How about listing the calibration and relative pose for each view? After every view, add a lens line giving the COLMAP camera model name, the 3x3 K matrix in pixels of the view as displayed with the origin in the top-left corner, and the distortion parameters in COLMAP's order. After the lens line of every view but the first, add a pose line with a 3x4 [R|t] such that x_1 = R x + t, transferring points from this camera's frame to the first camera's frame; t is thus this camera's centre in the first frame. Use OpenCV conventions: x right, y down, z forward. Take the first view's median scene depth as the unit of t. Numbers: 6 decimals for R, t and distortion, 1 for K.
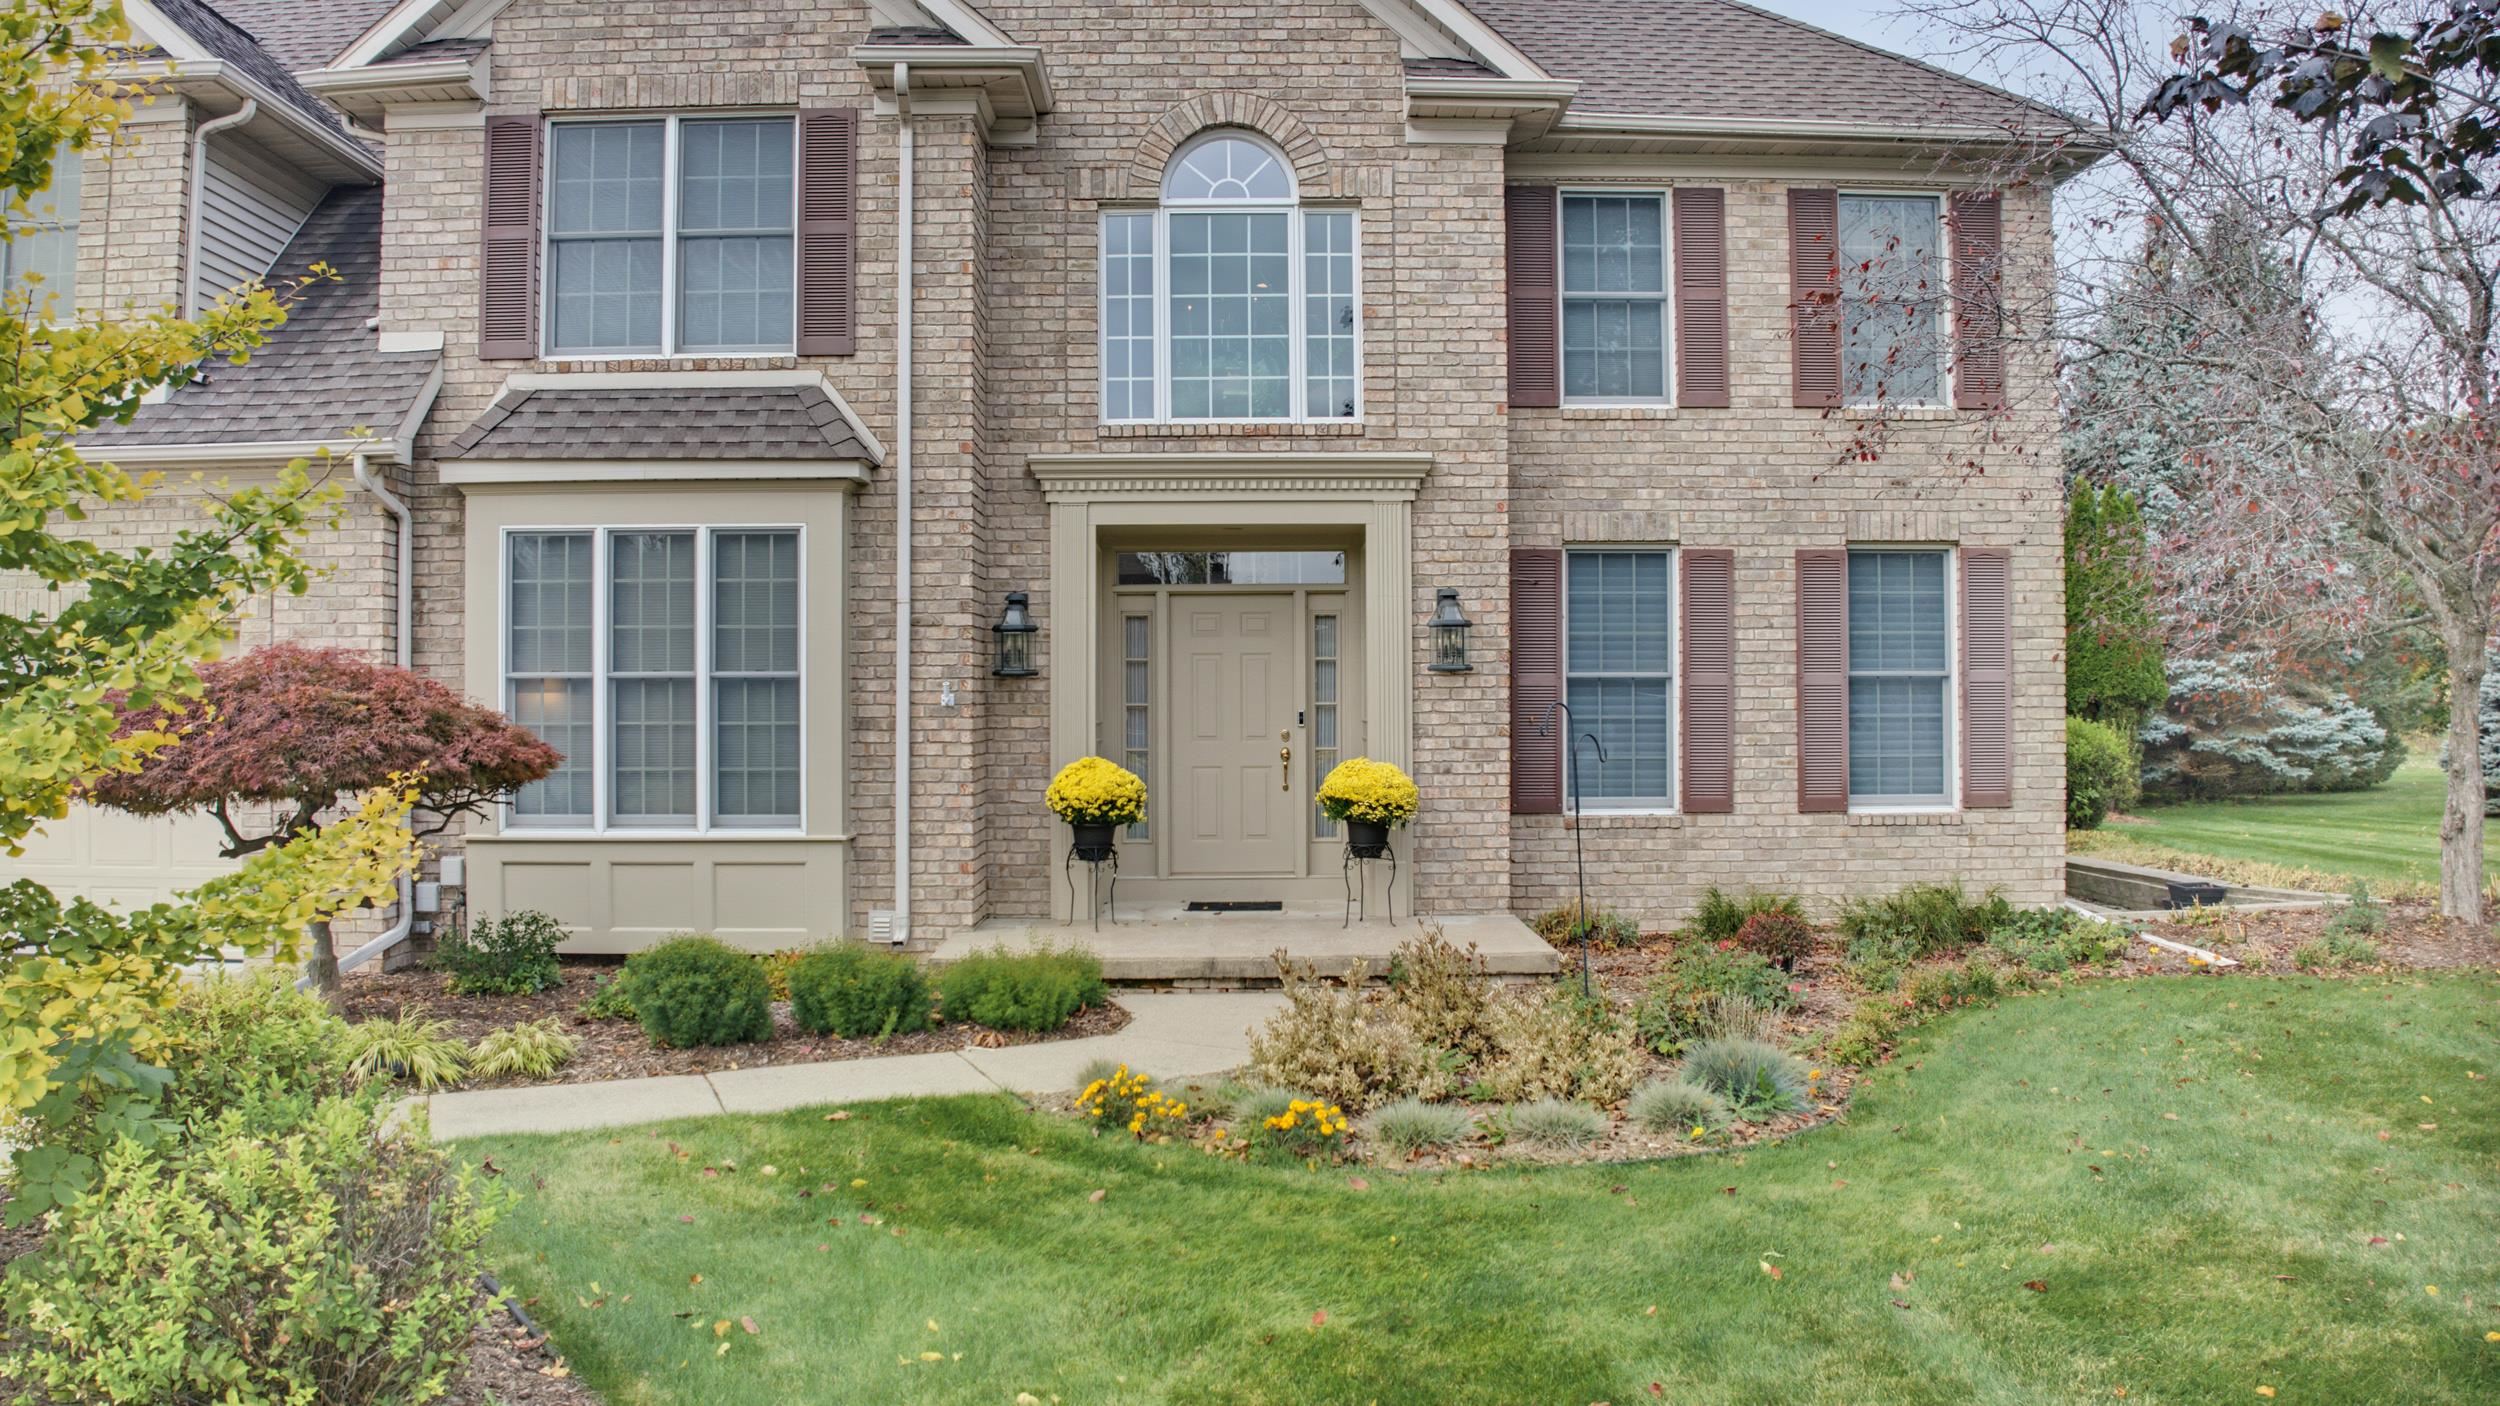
lens RADIAL K [[1763.0, 0, 1250.0], [0, 1763.0, 703.0], [0, 0, 1]] dist [-0.105769, -0.010097]
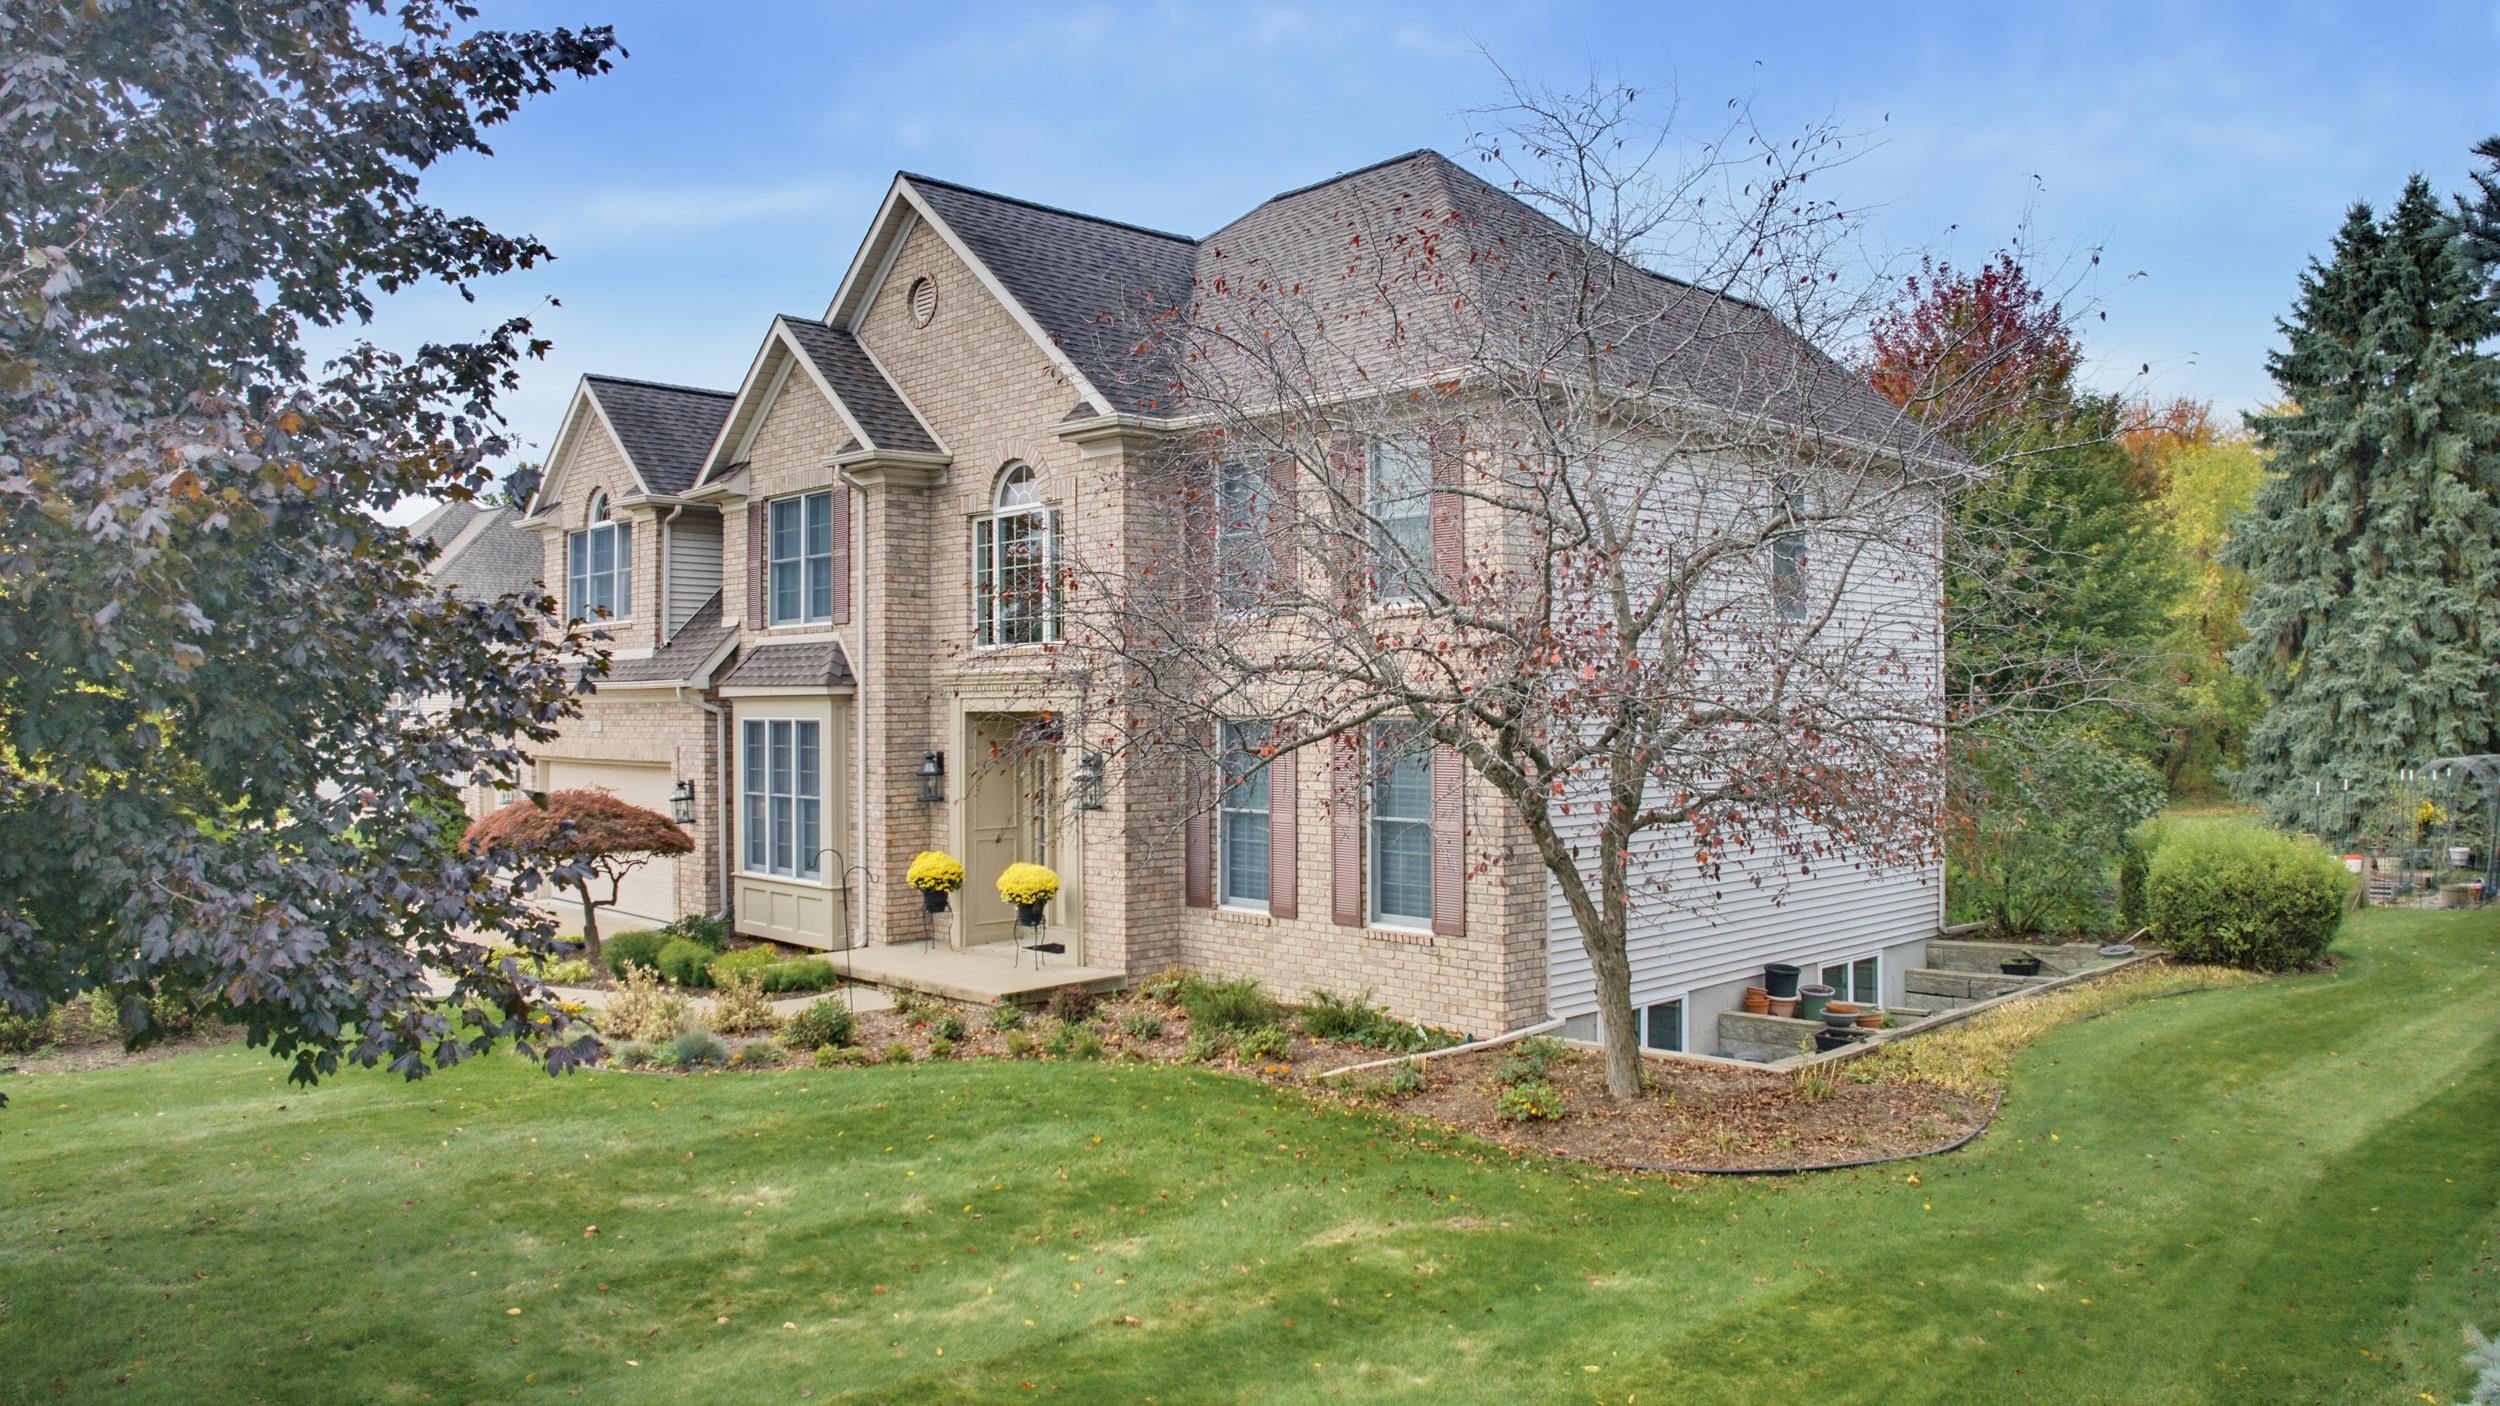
lens RADIAL K [[1763.0, 0, 1250.0], [0, 1763.0, 703.0], [0, 0, 1]] dist [-0.105769, -0.010097]
pose [[0.675048, -0.000502, -0.737773, 1.317900], [0.007815, 0.999949, 0.006470, -0.117620], [0.737732, -0.010133, 0.675018, 0.072800]]
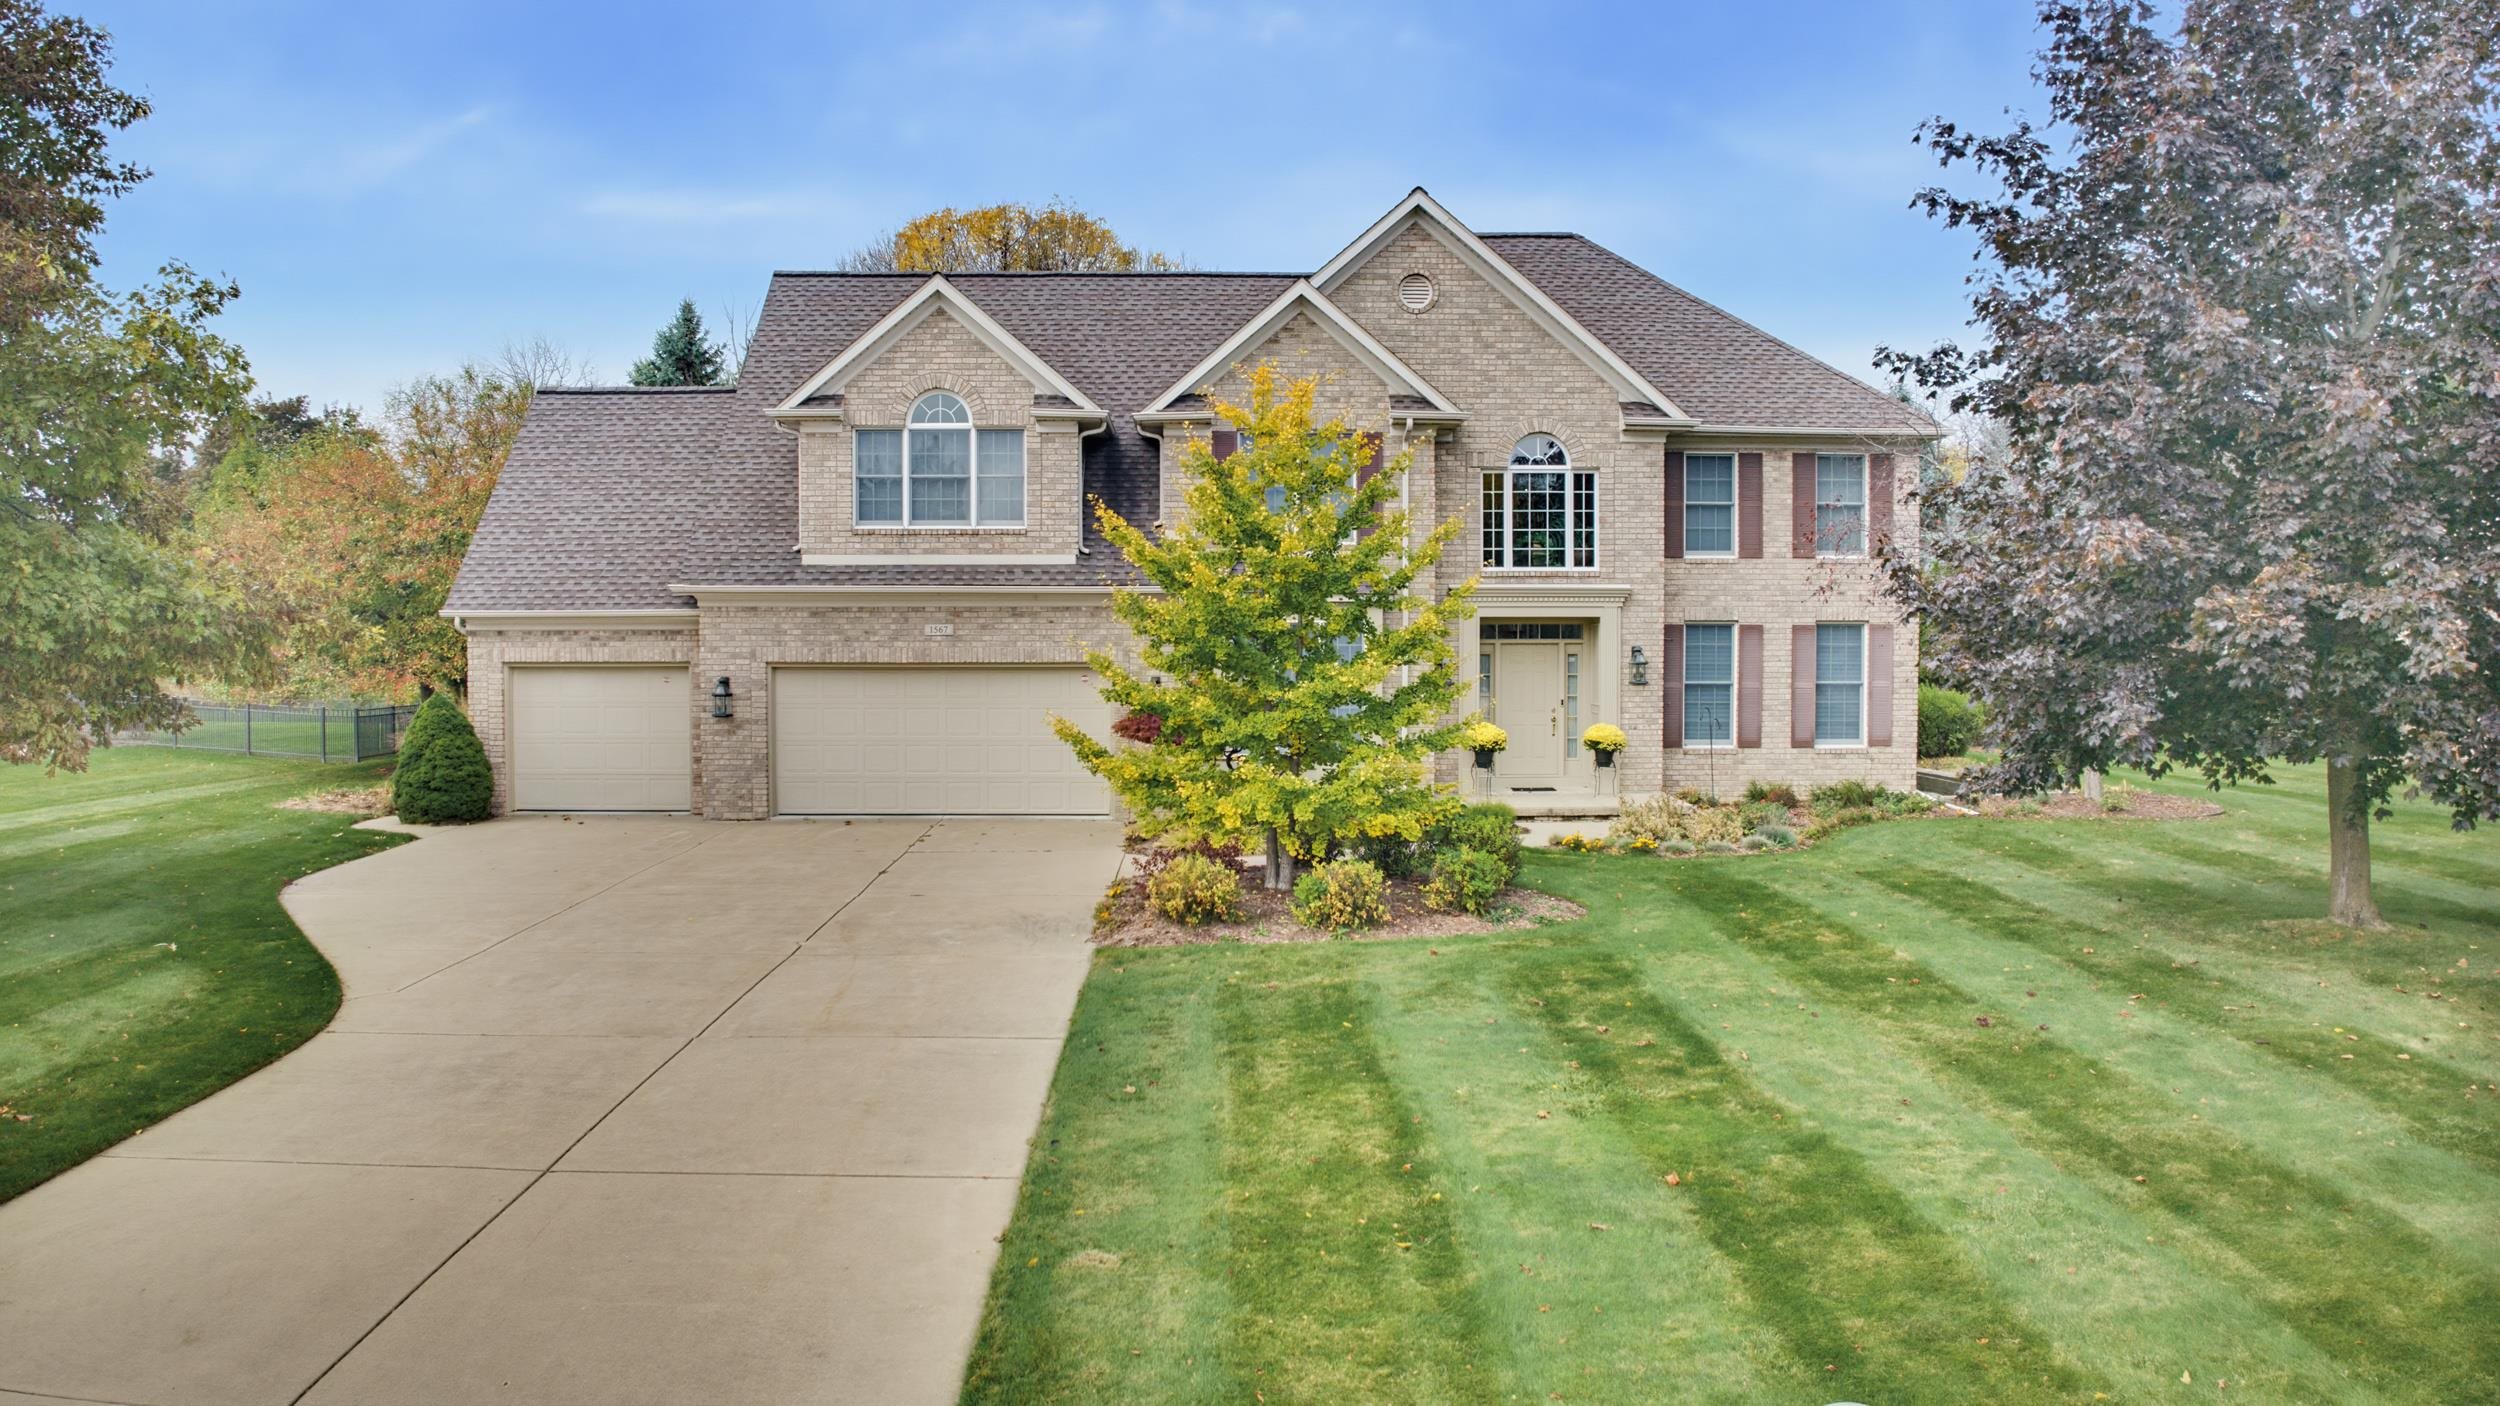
lens RADIAL K [[1763.0, 0, 1250.0], [0, 1763.0, 703.0], [0, 0, 1]] dist [-0.105769, -0.010097]
pose [[0.999906, 0.003526, 0.013250, -0.403665], [-0.004097, 0.999052, 0.043335, -0.087058], [-0.013084, -0.043385, 0.998973, -1.203939]]
